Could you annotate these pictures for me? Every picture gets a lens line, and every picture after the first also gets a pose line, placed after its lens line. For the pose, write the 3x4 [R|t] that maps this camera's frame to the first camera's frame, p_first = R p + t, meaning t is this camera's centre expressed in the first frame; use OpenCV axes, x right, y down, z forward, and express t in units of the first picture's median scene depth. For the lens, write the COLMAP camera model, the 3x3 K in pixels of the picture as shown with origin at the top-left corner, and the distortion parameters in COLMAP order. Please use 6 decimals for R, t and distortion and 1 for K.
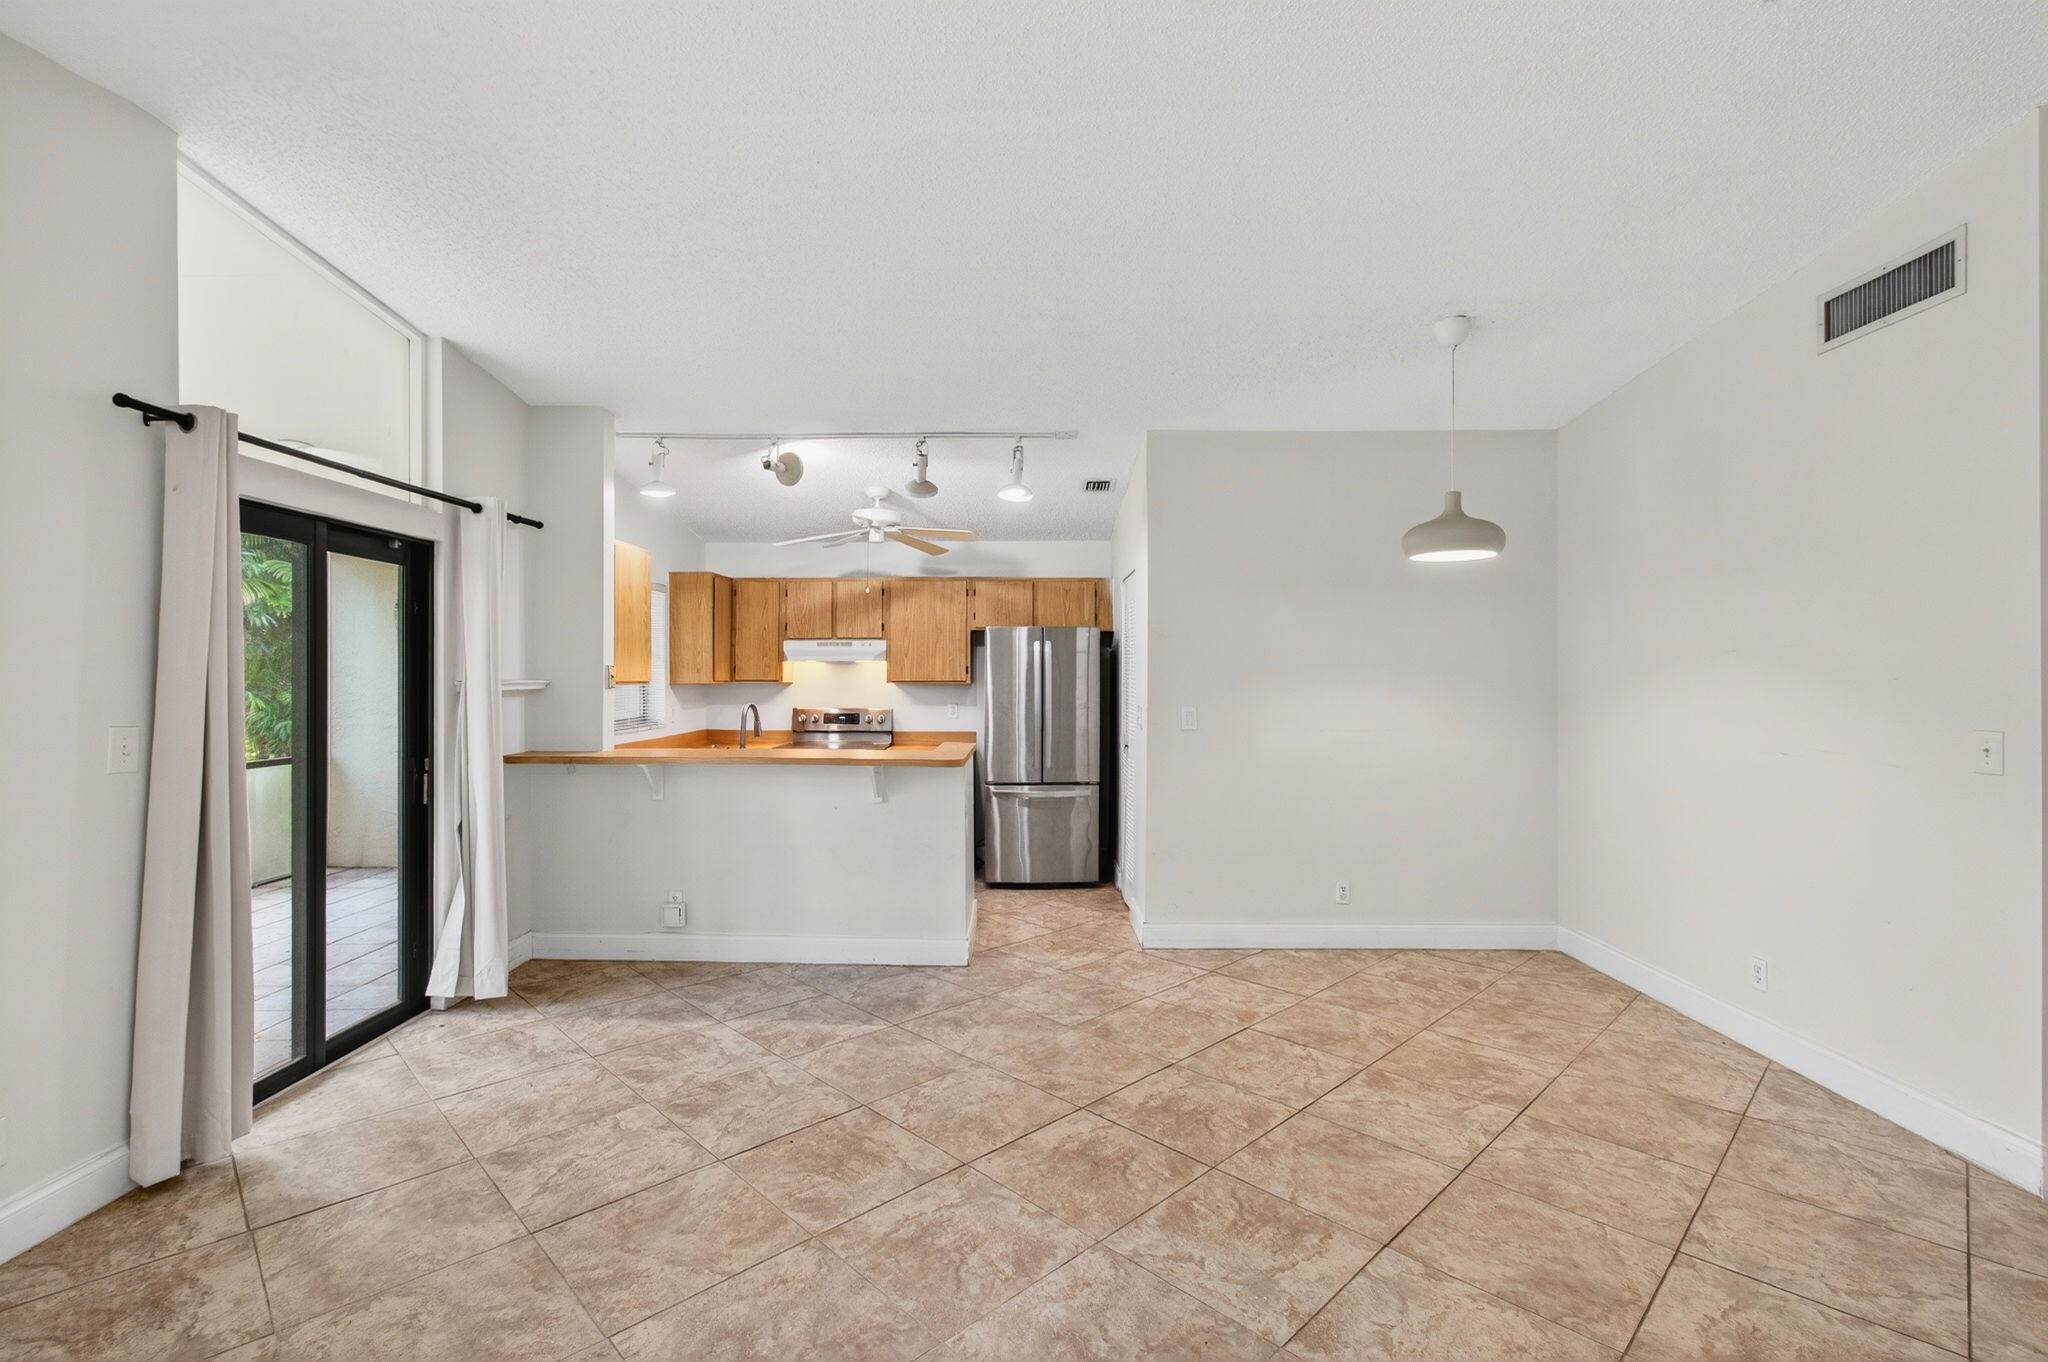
lens RADIAL K [[916.3, 0, 1013.4], [0, 916.3, 674.6], [0, 0, 1]] dist [0.000790, 0.002648]
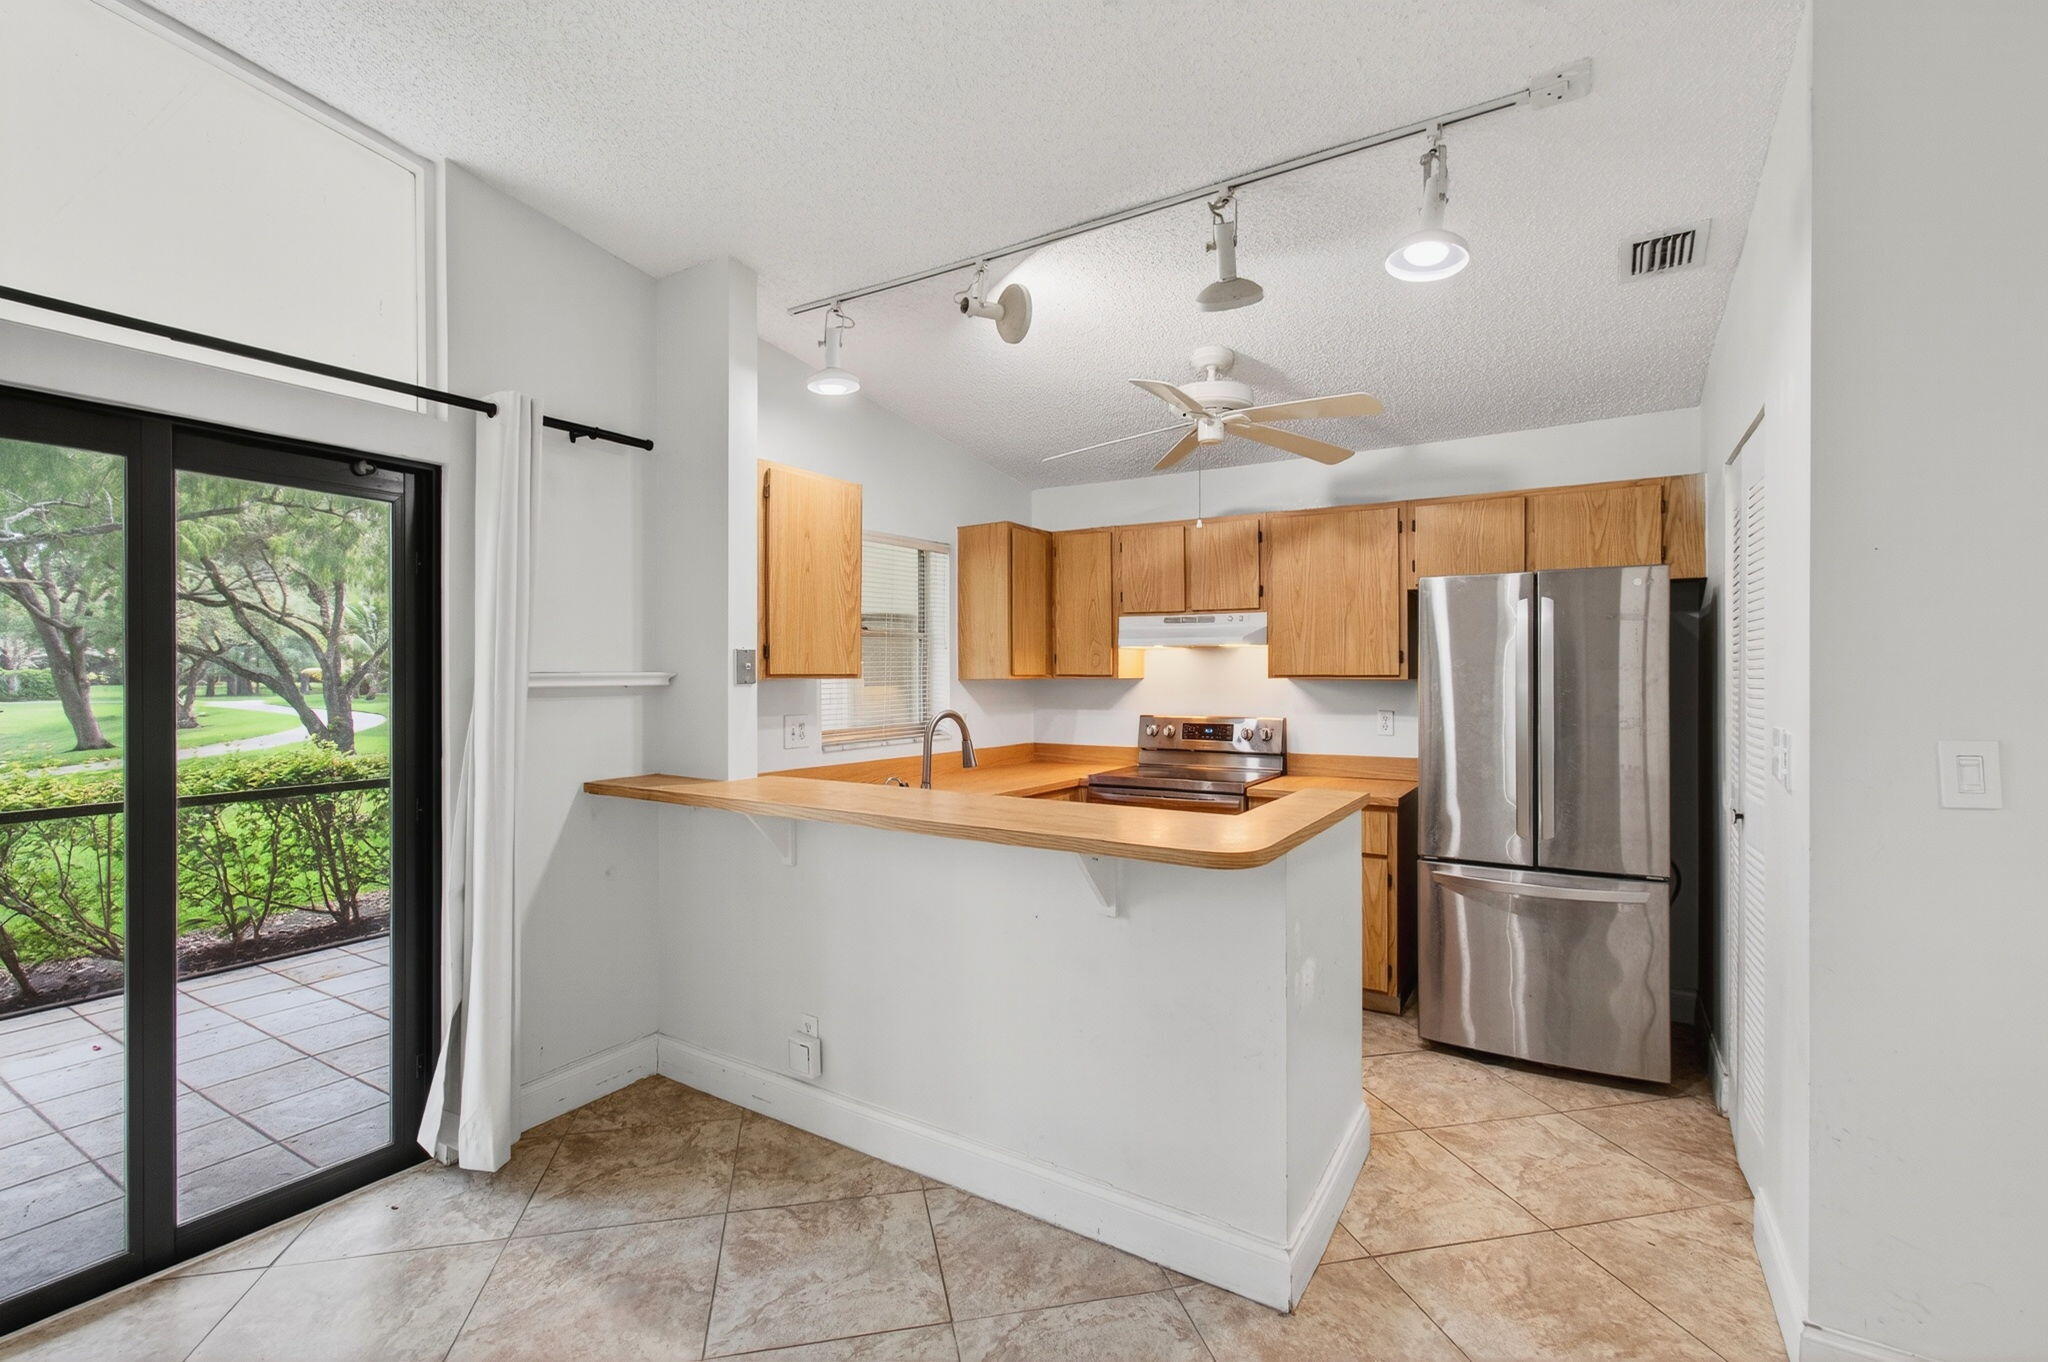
lens RADIAL K [[916.3, 0, 1023.8], [0, 916.3, 671.6], [0, 0, 1]] dist [0.000790, 0.002648]
pose [[0.855135, -0.002934, -0.518397, 0.074805], [0.001894, 0.999995, -0.002535, 0.008268], [0.518402, 0.001186, 0.855136, 0.574442]]
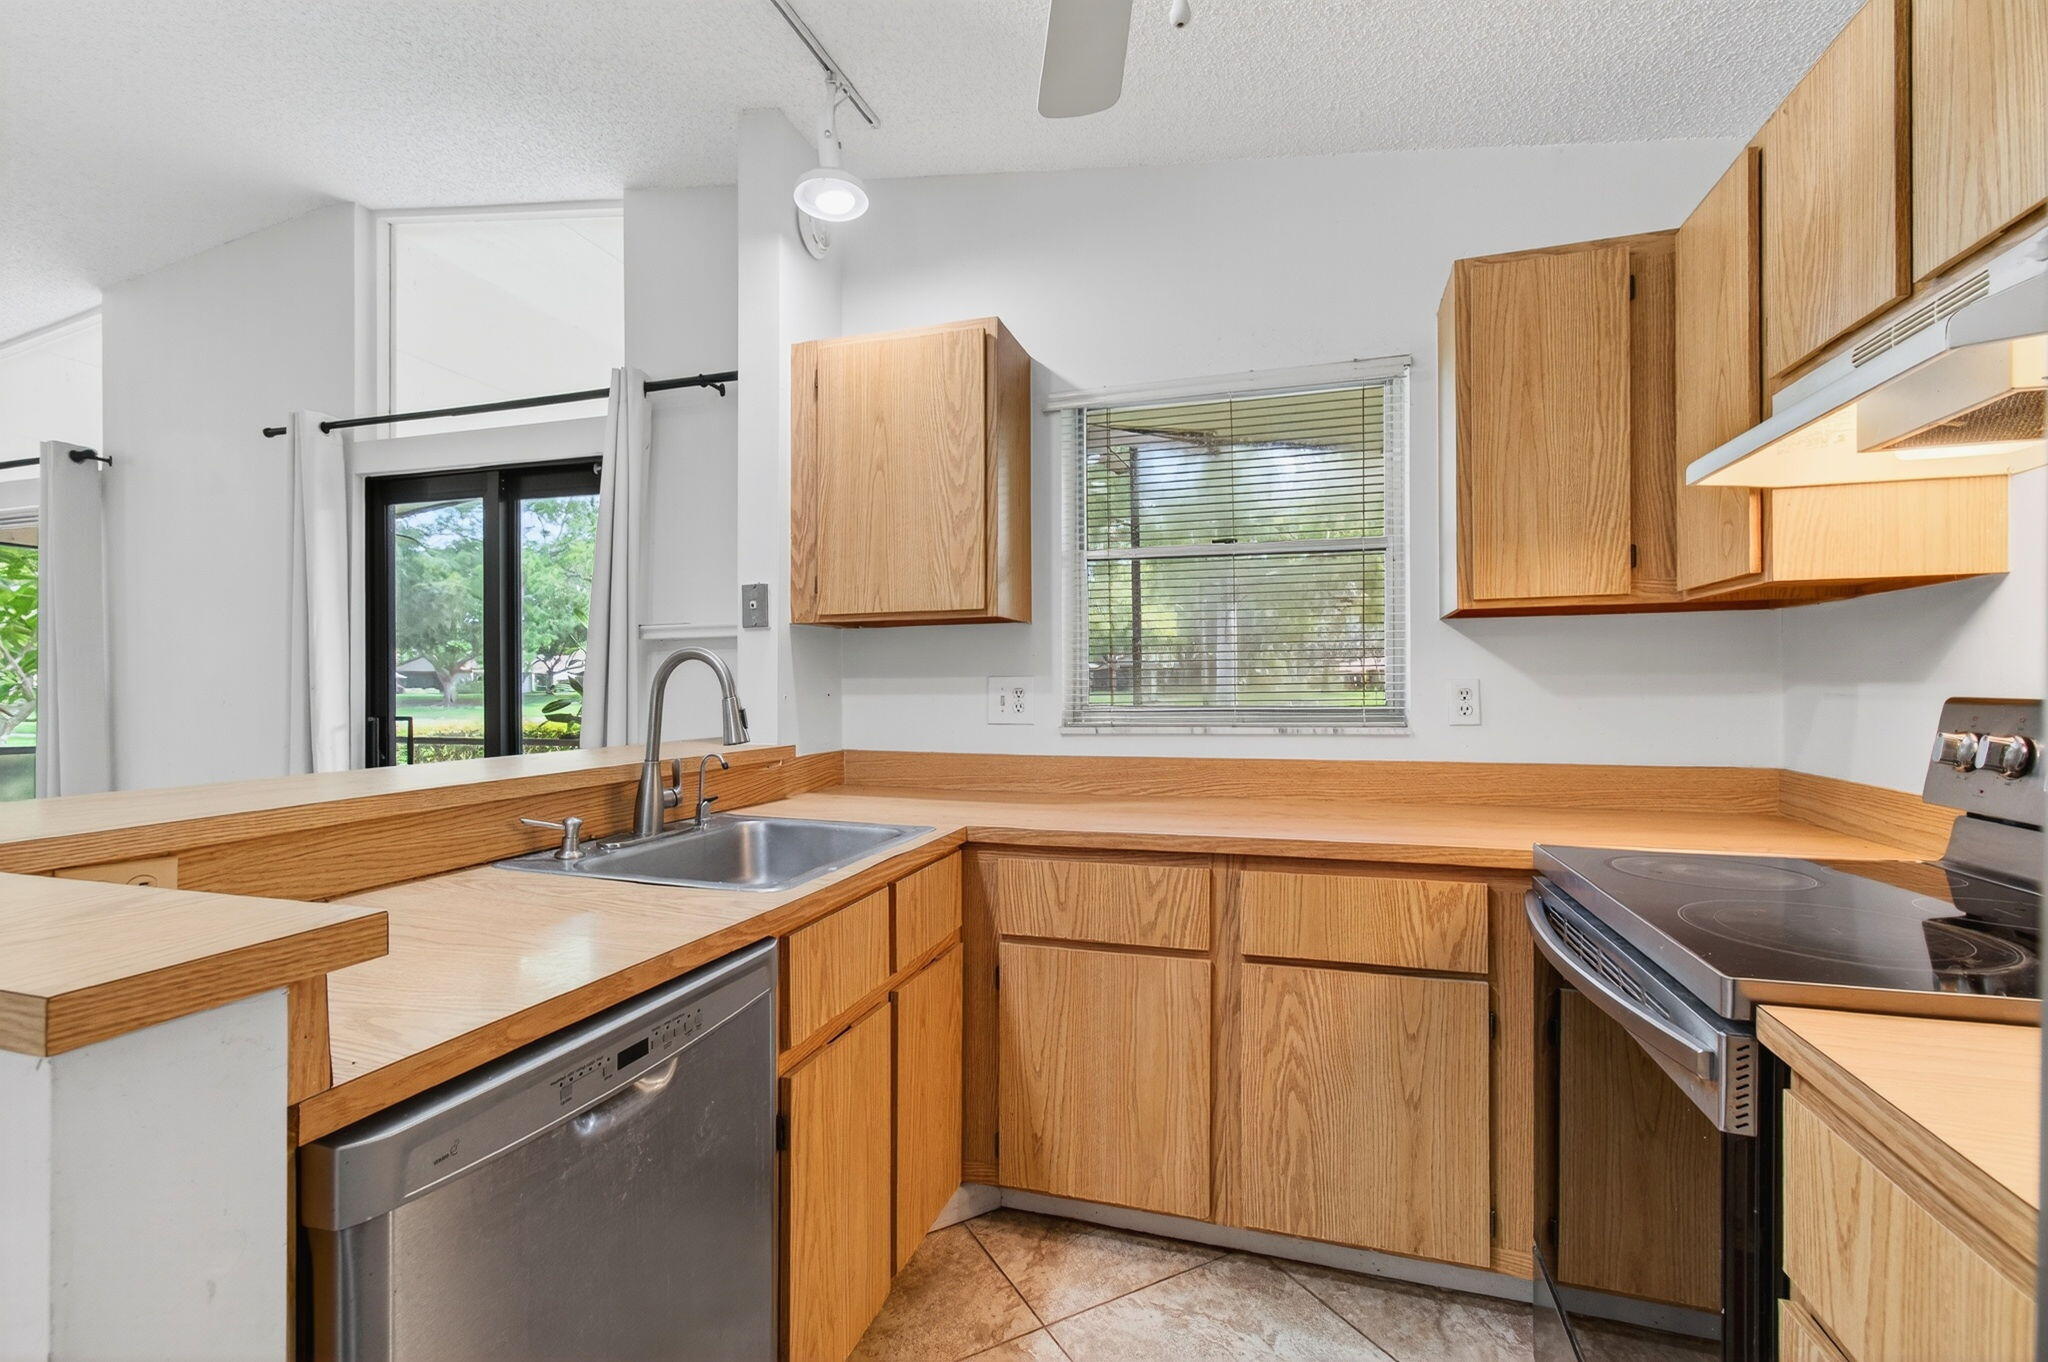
lens RADIAL K [[916.3, 0, 1031.3], [0, 916.3, 686.7], [0, 0, 1]] dist [0.000790, 0.002648]
pose [[-0.249283, -0.003290, -0.968425, 0.032289], [0.008413, 0.999949, -0.005563, 0.055545], [0.968394, -0.009534, -0.249242, 1.349937]]
